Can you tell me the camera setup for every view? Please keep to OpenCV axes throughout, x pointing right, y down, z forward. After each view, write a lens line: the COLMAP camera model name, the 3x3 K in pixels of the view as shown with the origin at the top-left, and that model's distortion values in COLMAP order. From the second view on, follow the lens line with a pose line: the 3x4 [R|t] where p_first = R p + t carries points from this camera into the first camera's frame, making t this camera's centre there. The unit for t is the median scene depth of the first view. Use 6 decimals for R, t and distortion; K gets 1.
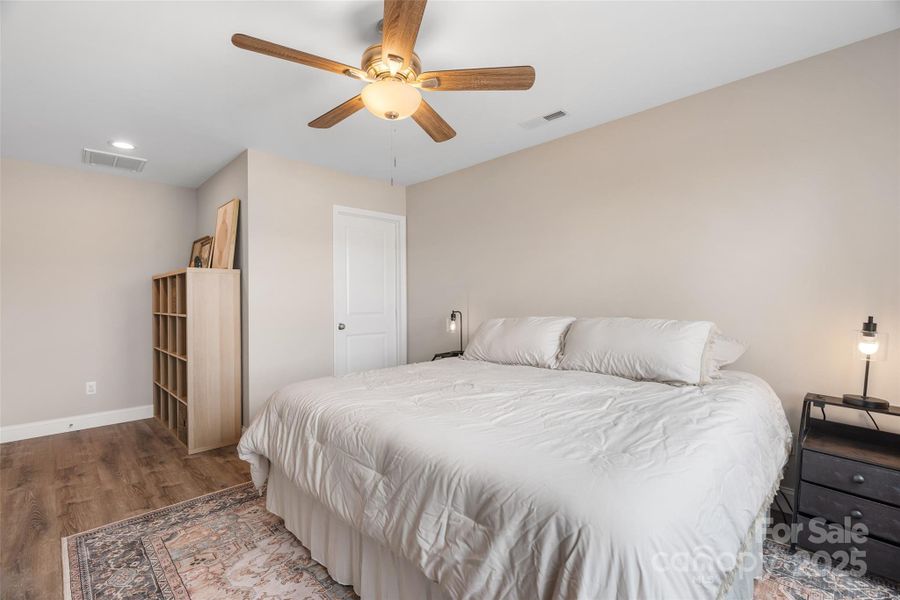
lens RADIAL K [[407.3, 0, 449.4], [0, 407.3, 310.4], [0, 0, 1]] dist [-0.007489, 0.001228]
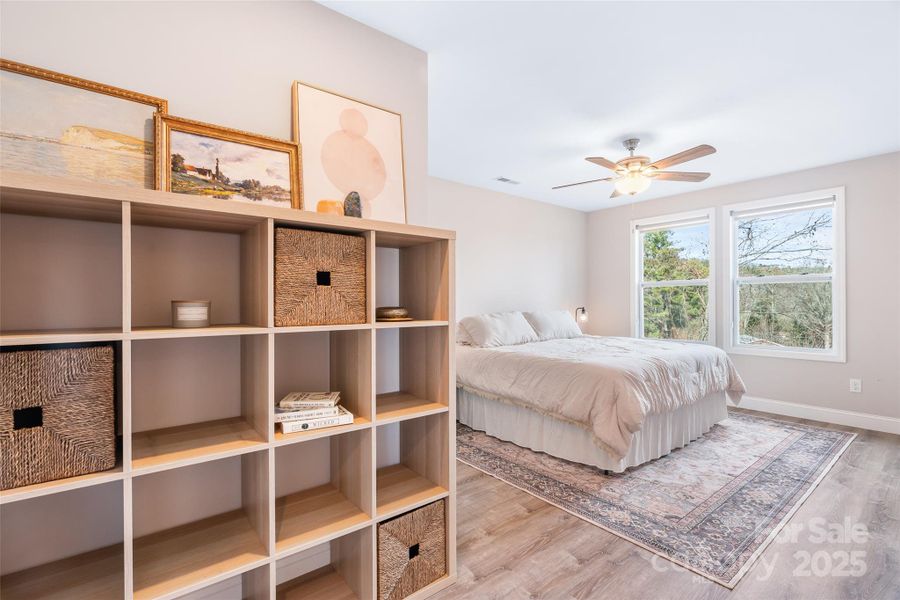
lens RADIAL K [[407.3, 0, 449.4], [0, 407.3, 310.4], [0, 0, 1]] dist [-0.007489, 0.001228]
pose [[0.110059, -0.015278, 0.993808, -1.788563], [0.014013, 0.999806, 0.013819, -0.017432], [-0.993826, 0.012405, 0.110252, 1.439328]]
